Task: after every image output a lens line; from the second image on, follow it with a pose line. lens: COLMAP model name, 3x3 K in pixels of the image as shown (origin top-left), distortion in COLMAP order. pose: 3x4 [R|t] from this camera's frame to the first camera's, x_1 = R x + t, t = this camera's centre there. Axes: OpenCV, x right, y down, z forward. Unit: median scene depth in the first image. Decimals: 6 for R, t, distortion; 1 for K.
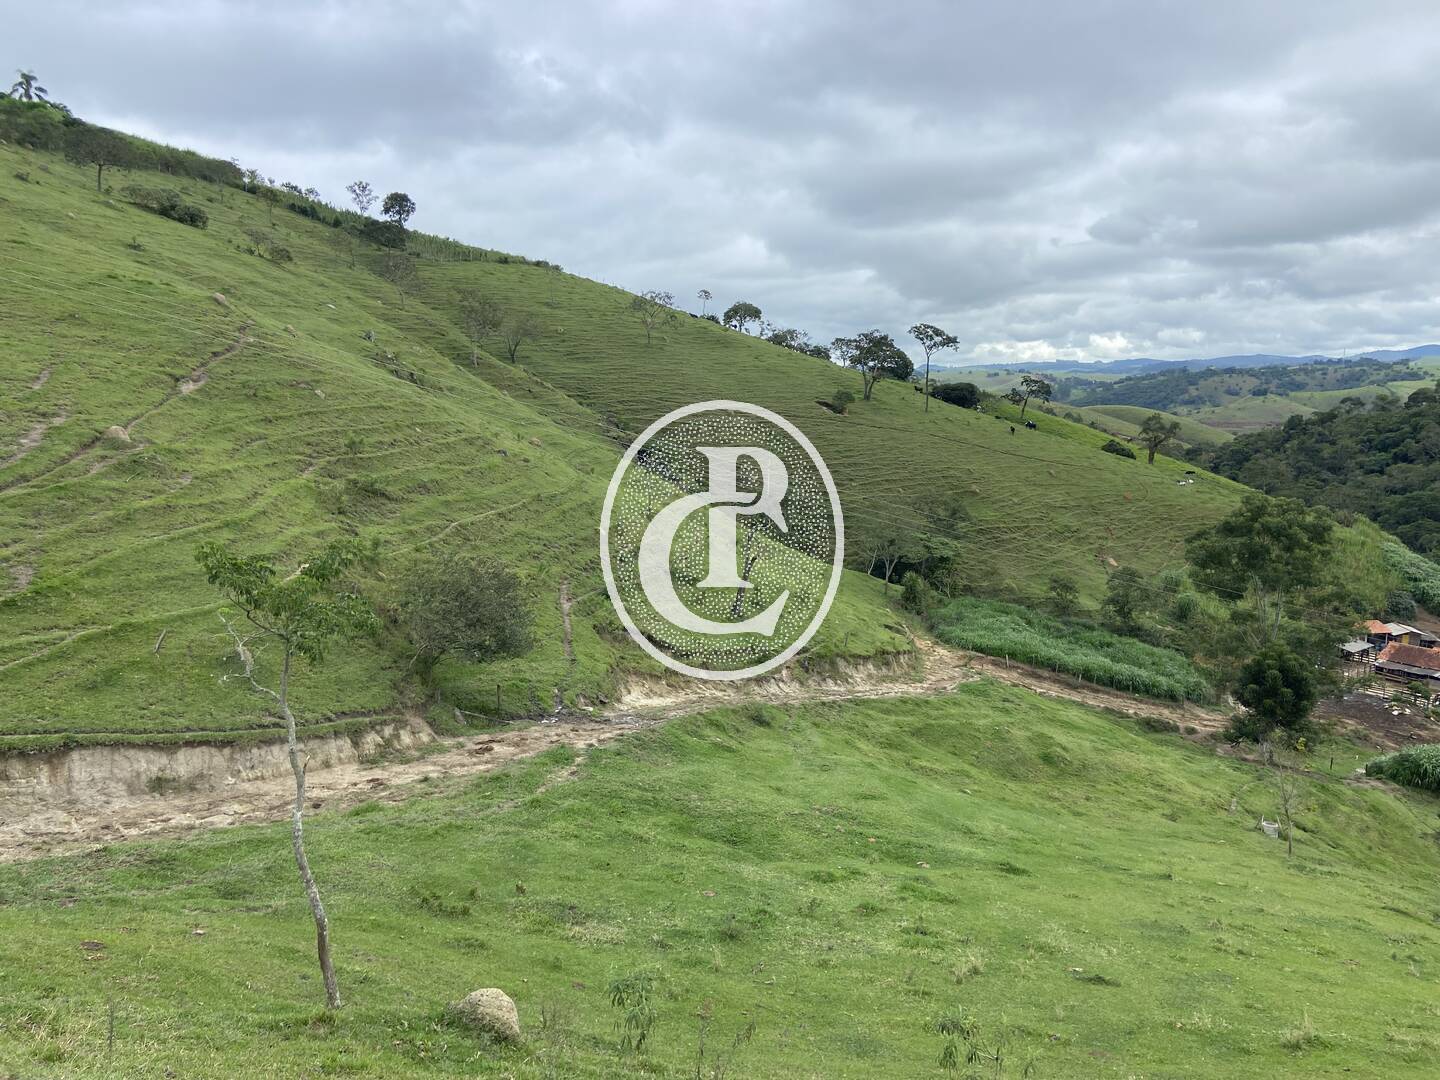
lens RADIAL K [[1082.1, 0, 721.0], [0, 1082.1, 531.1], [0, 0, 1]] dist [0.108129, -0.138536]
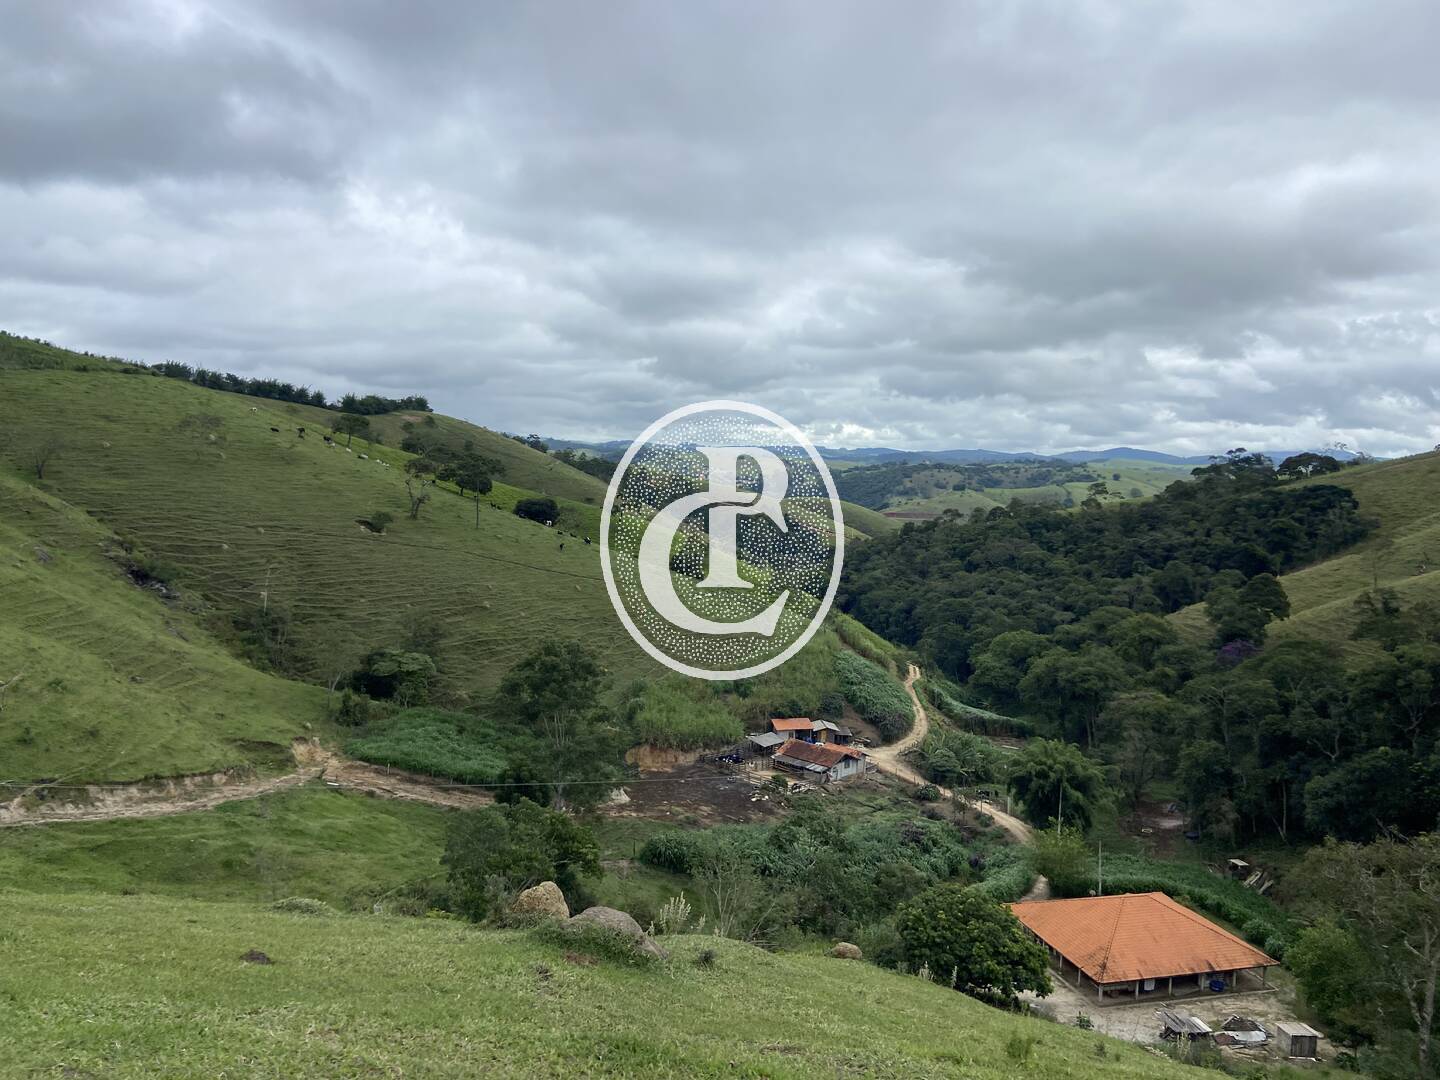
lens RADIAL K [[1082.1, 0, 701.7], [0, 1082.1, 515.0], [0, 0, 1]] dist [0.108129, -0.138536]
pose [[0.980104, 0.033076, 0.195710, 0.101939], [-0.017263, 0.996486, -0.081957, -0.018894], [-0.197733, 0.076947, 0.977231, -0.075260]]
